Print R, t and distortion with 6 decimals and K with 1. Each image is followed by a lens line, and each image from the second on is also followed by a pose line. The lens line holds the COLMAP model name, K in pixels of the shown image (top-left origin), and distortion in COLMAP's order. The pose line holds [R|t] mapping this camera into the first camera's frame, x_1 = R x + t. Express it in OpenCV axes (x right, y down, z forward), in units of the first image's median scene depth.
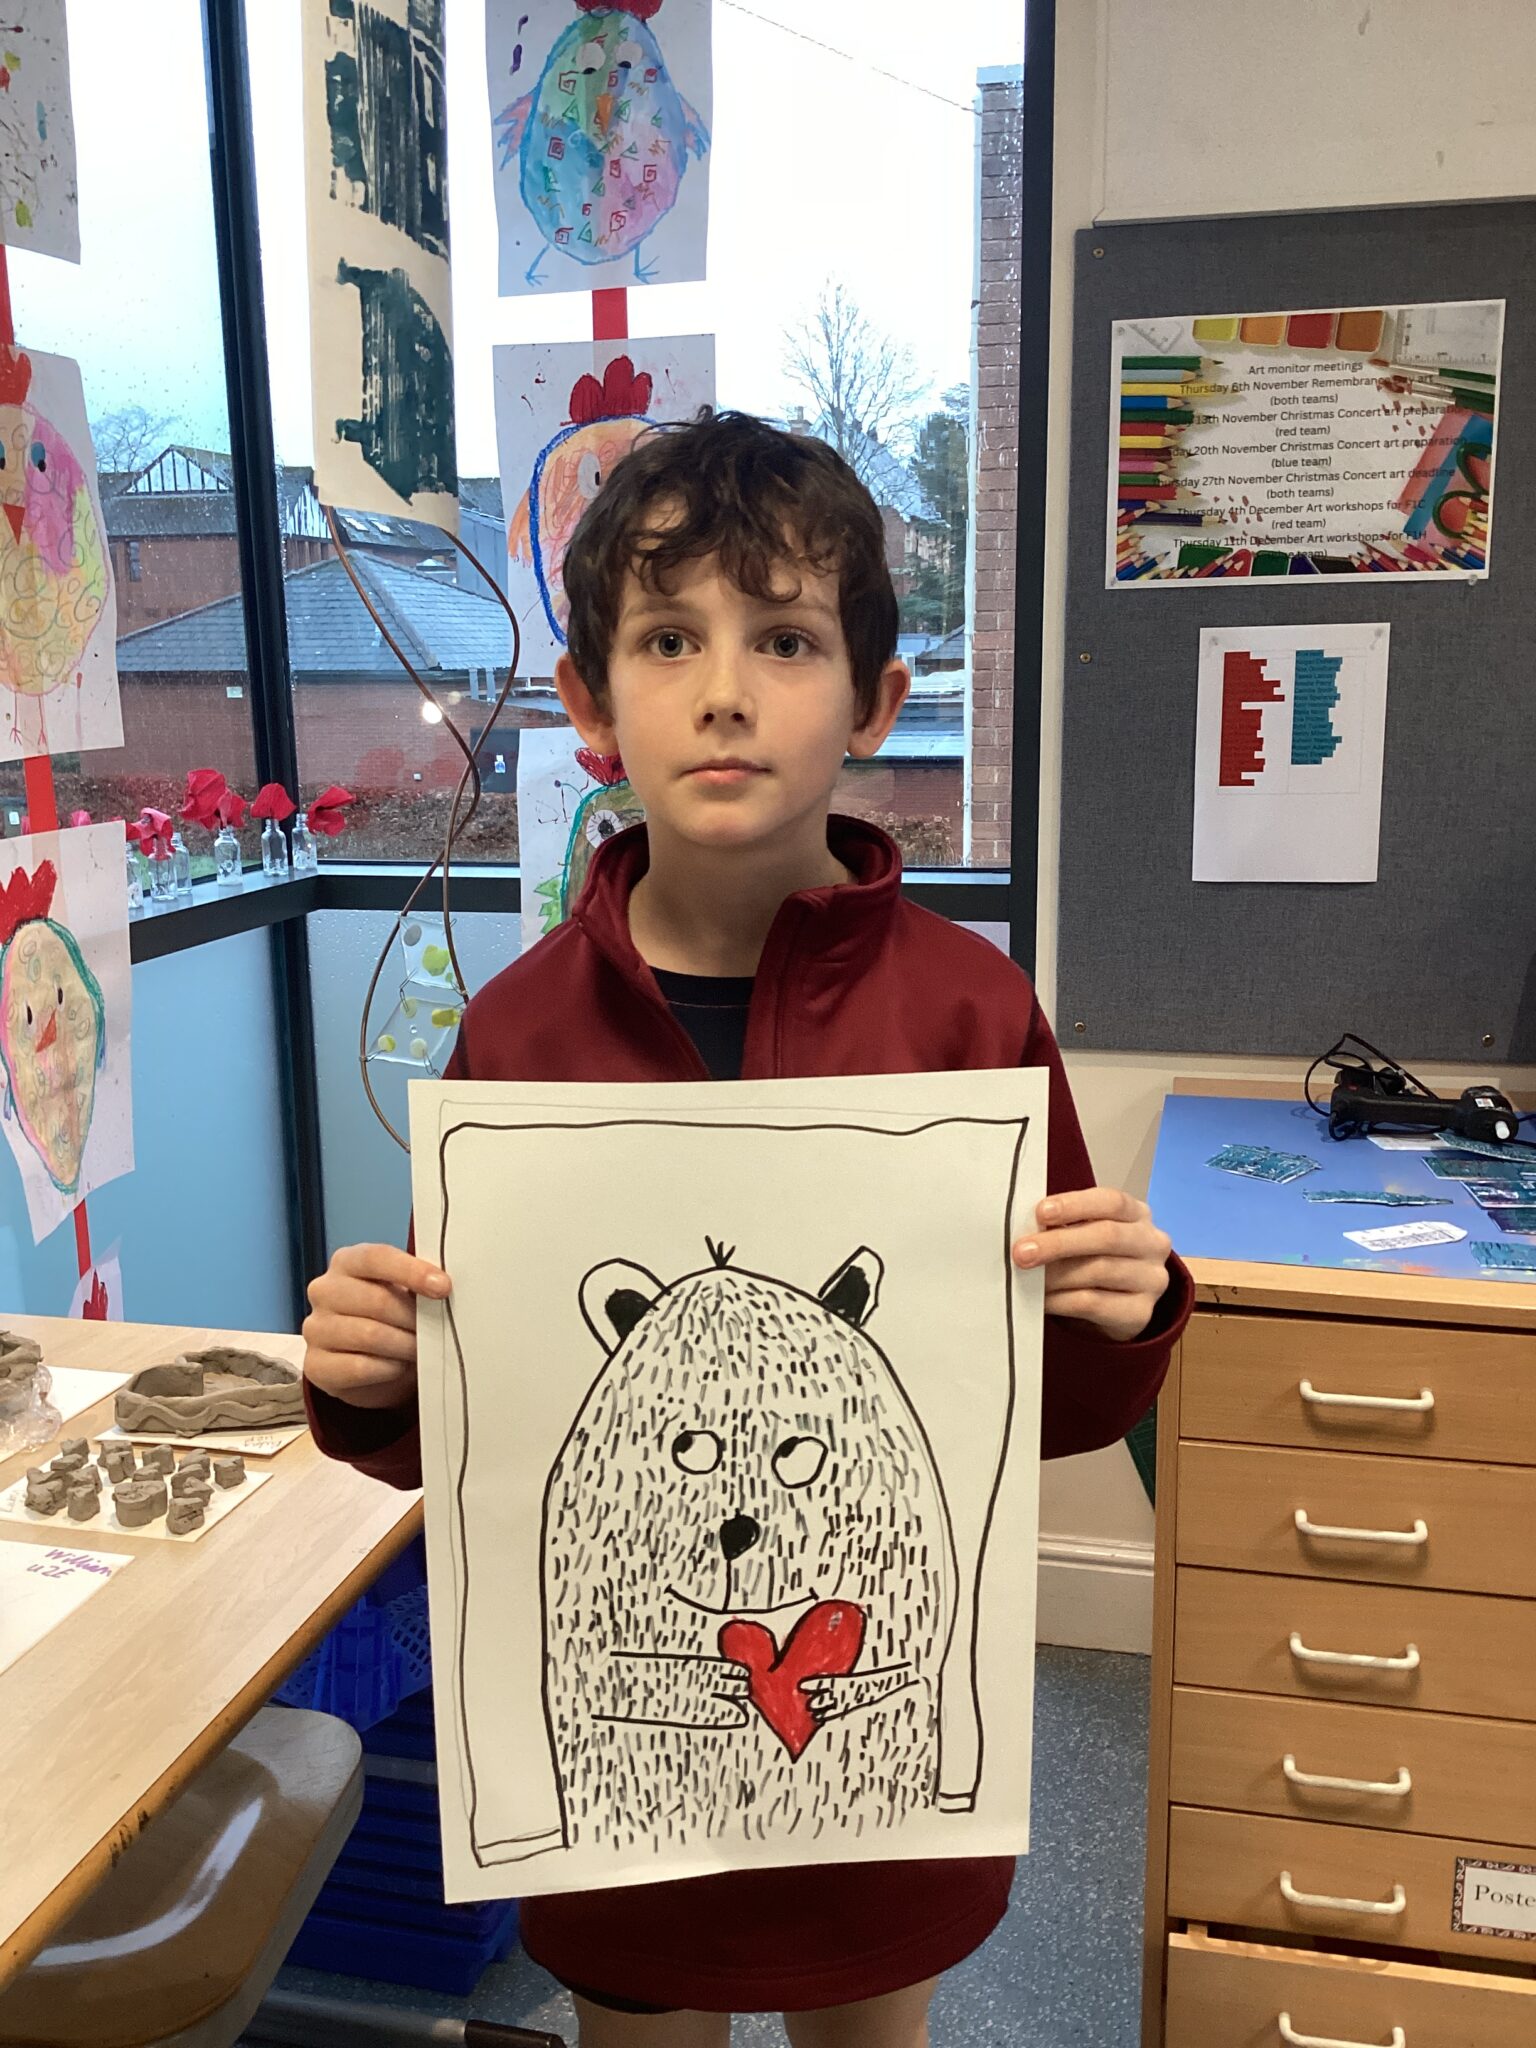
lens RADIAL K [[1876.9, 0, 765.3], [0, 1876.9, 1037.7], [0, 0, 1]] dist [0.093314, -0.205593]
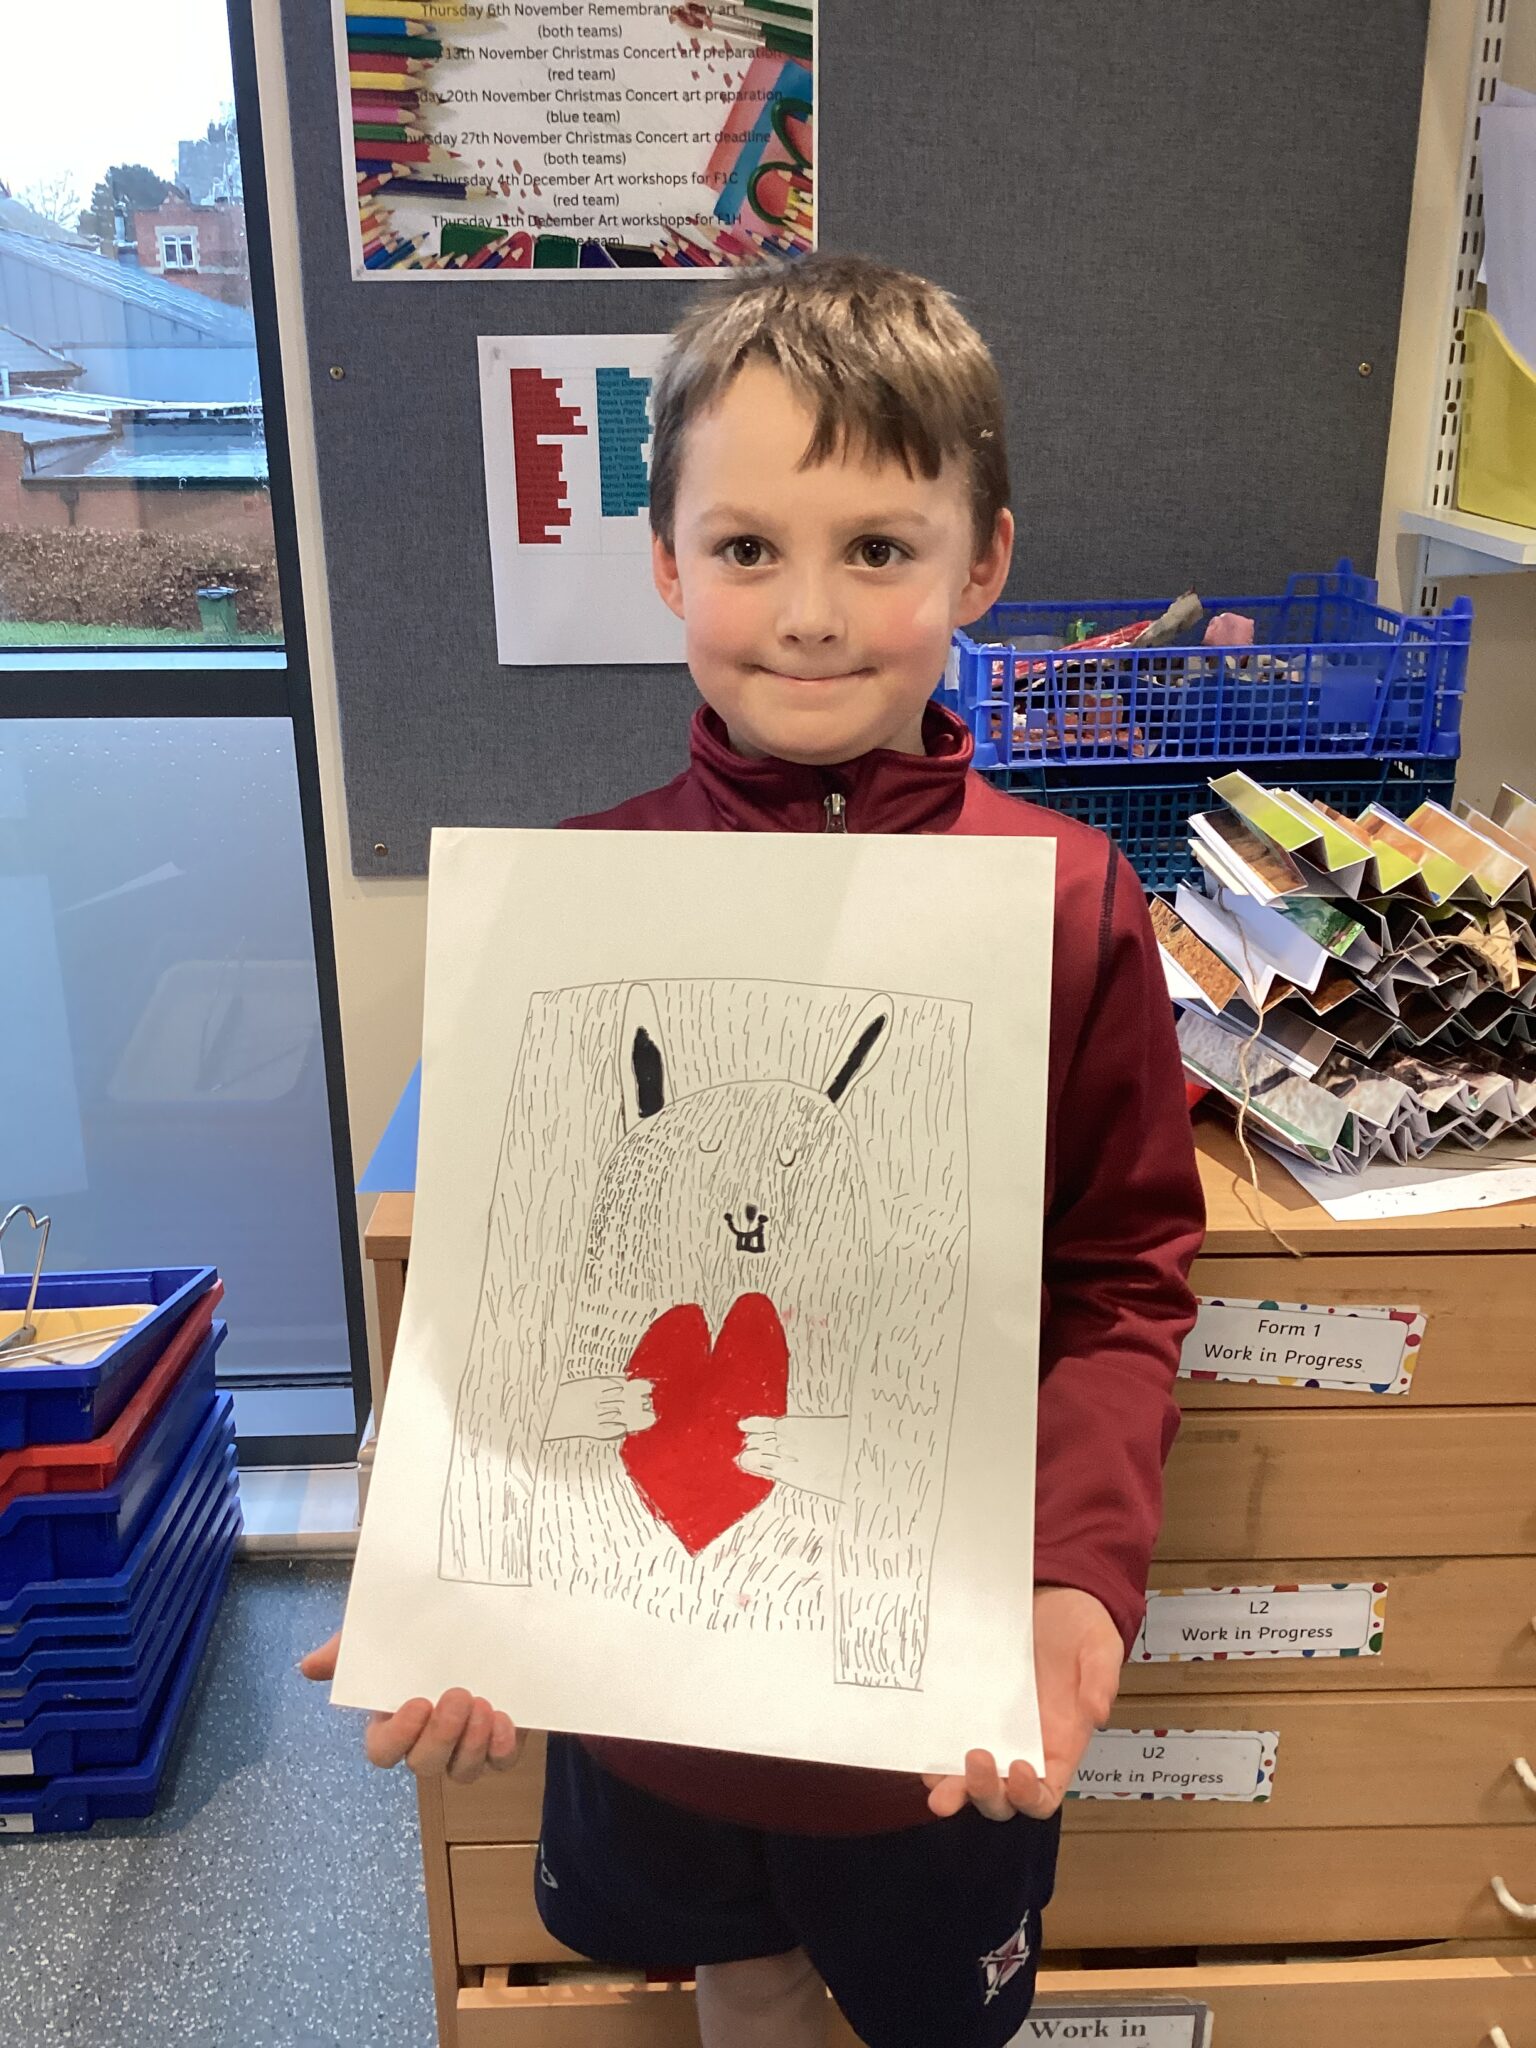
lens RADIAL K [[1876.9, 0, 765.3], [0, 1876.9, 1037.7], [0, 0, 1]] dist [0.093314, -0.205593]
pose [[0.967851, -0.075792, 0.239833, 0.139384], [0.041708, 0.988680, 0.144126, -0.038614], [-0.248041, -0.129489, 0.960056, 0.184117]]
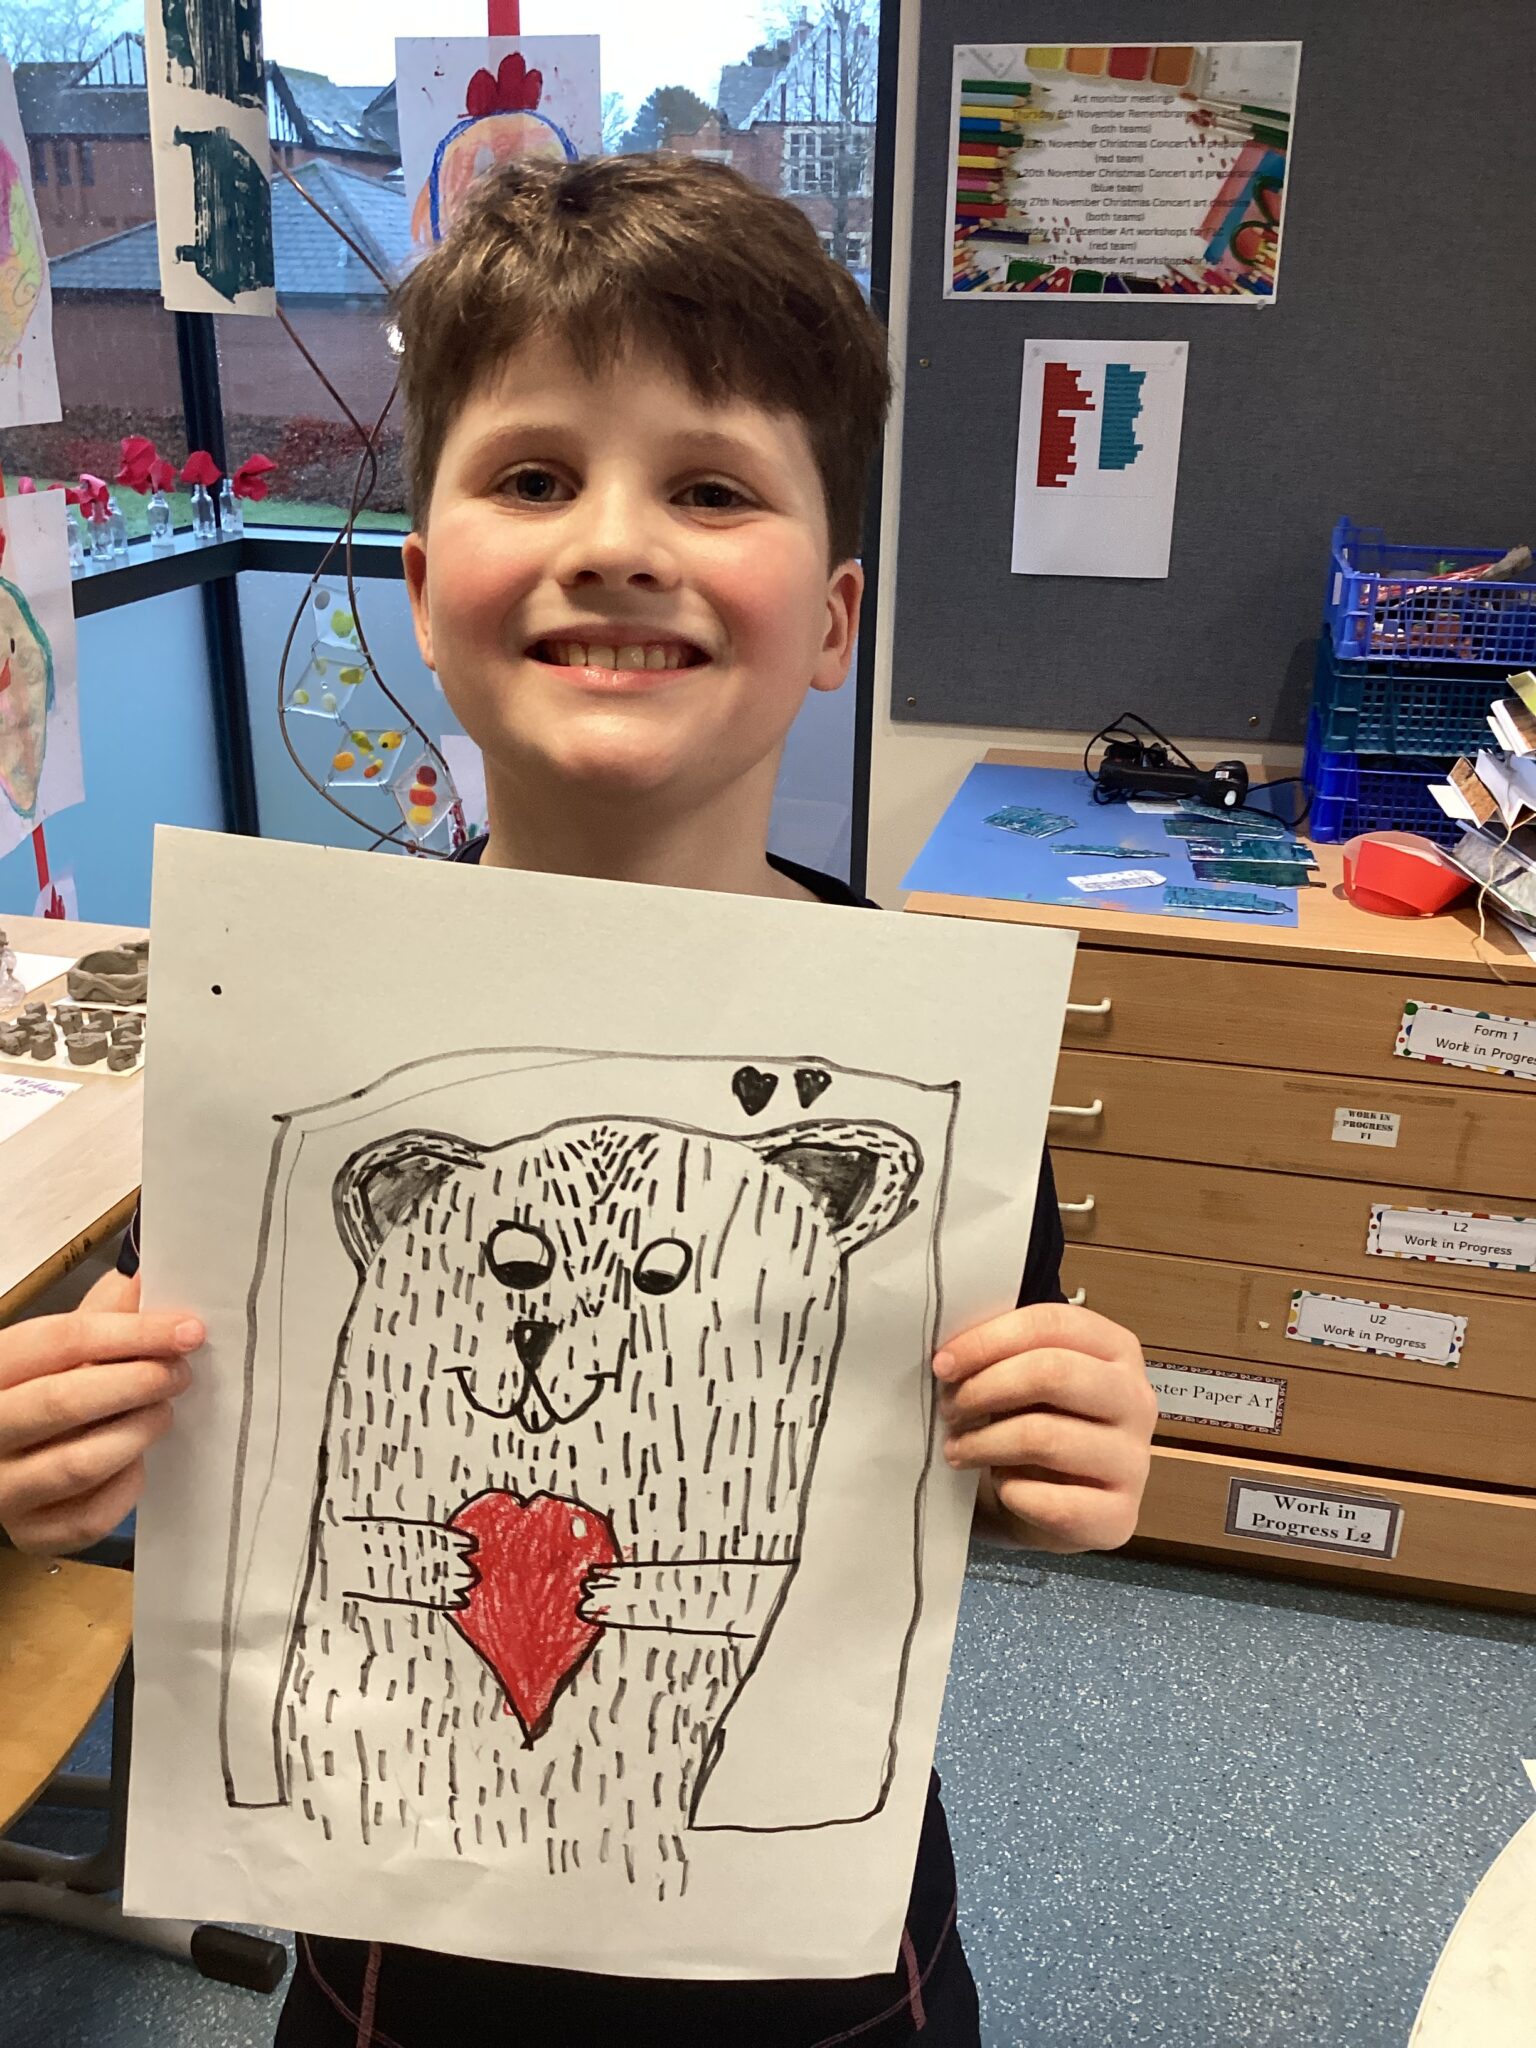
lens RADIAL K [[1876.9, 0, 765.3], [0, 1876.9, 1037.7], [0, 0, 1]] dist [0.093314, -0.205593]
pose [[0.999548, 0.026279, 0.014611, 0.073475], [-0.028446, 0.983912, 0.176376, -0.003836], [-0.009741, -0.176712, 0.984214, -0.178829]]
